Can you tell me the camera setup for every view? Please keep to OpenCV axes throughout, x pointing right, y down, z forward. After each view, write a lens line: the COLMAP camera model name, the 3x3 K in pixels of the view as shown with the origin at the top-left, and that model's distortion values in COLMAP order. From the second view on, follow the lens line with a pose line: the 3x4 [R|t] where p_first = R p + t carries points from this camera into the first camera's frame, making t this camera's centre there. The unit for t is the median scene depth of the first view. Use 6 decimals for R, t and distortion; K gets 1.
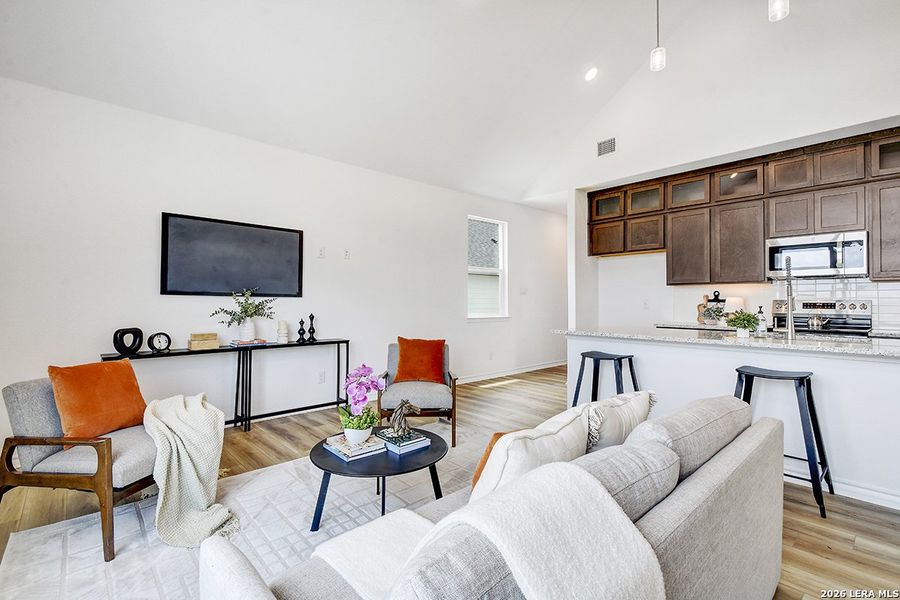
lens RADIAL K [[400.4, 0, 448.4], [0, 400.4, 299.2], [0, 0, 1]] dist [0.022285, -0.011789]
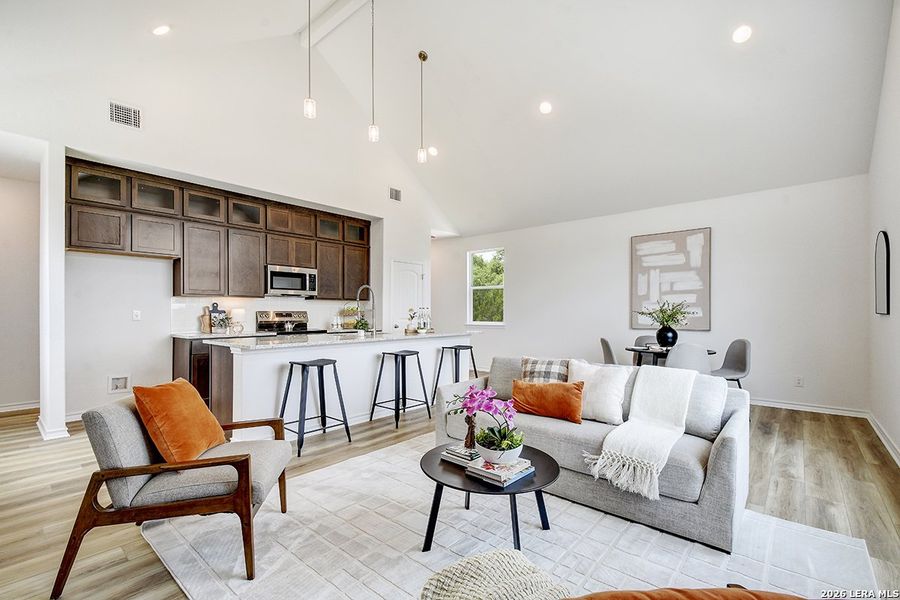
lens RADIAL K [[400.4, 0, 439.1], [0, 400.4, 308.7], [0, 0, 1]] dist [0.022285, -0.011789]
pose [[-0.101813, 0.006032, 0.994785, -0.586036], [-0.006375, 0.999957, -0.006716, -0.000886], [-0.994783, -0.007025, -0.101771, 0.615107]]
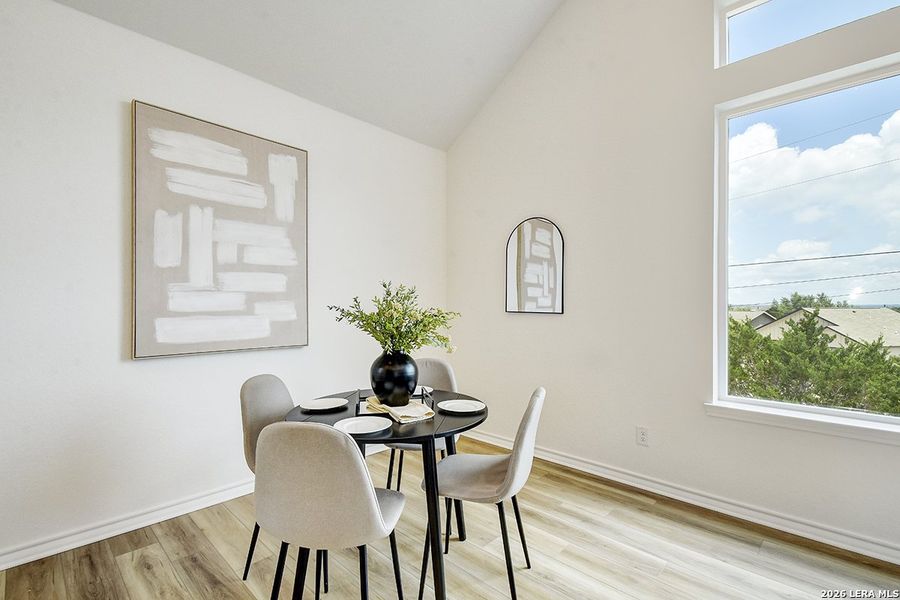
lens RADIAL K [[400.4, 0, 442.8], [0, 400.4, 308.6], [0, 0, 1]] dist [0.022285, -0.011789]
pose [[-0.998431, -0.003532, -0.055892, 0.449894], [-0.003379, 0.999990, -0.002843, -0.007145], [0.055901, -0.002650, -0.998433, 0.308167]]
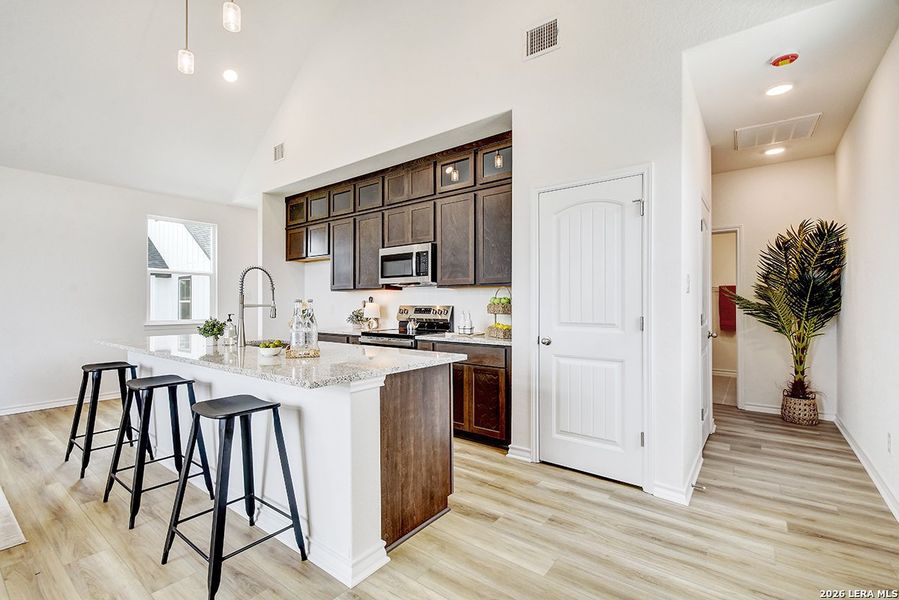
lens RADIAL K [[400.0, 0, 444.3], [0, 400.0, 300.6], [0, 0, 1]] dist [0.022285, -0.011789]
pose [[0.984085, -0.001528, 0.177693, 0.806590], [0.002281, 0.999989, -0.004036, -0.007116], [-0.177685, 0.004377, 0.984078, -0.067432]]
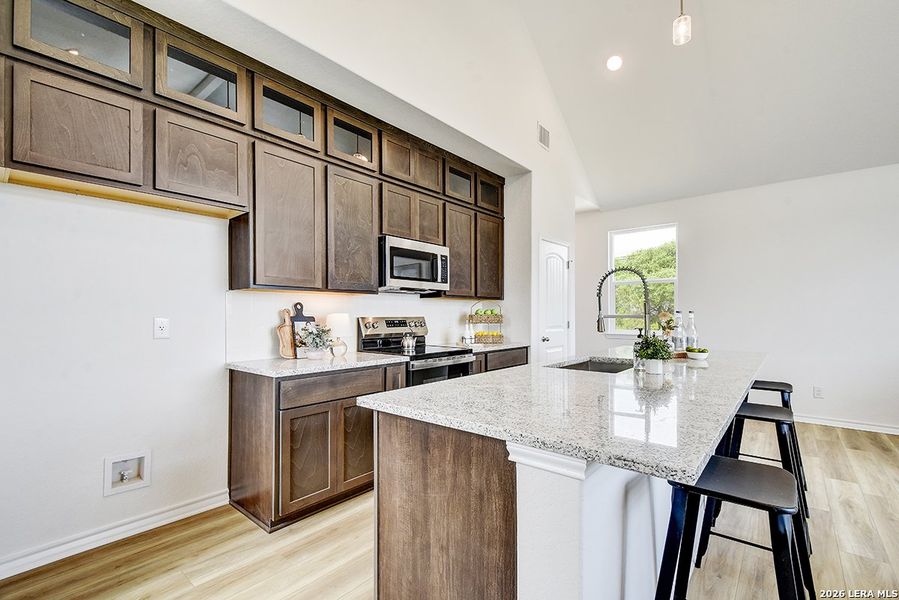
lens RADIAL K [[400.0, 0, 439.4], [0, 400.0, 311.6], [0, 0, 1]] dist [0.022285, -0.011789]
pose [[-0.117823, 0.004235, 0.993026, 0.053244], [-0.003381, 0.999983, -0.004665, -0.006053], [-0.993029, -0.003907, -0.117807, 1.044303]]
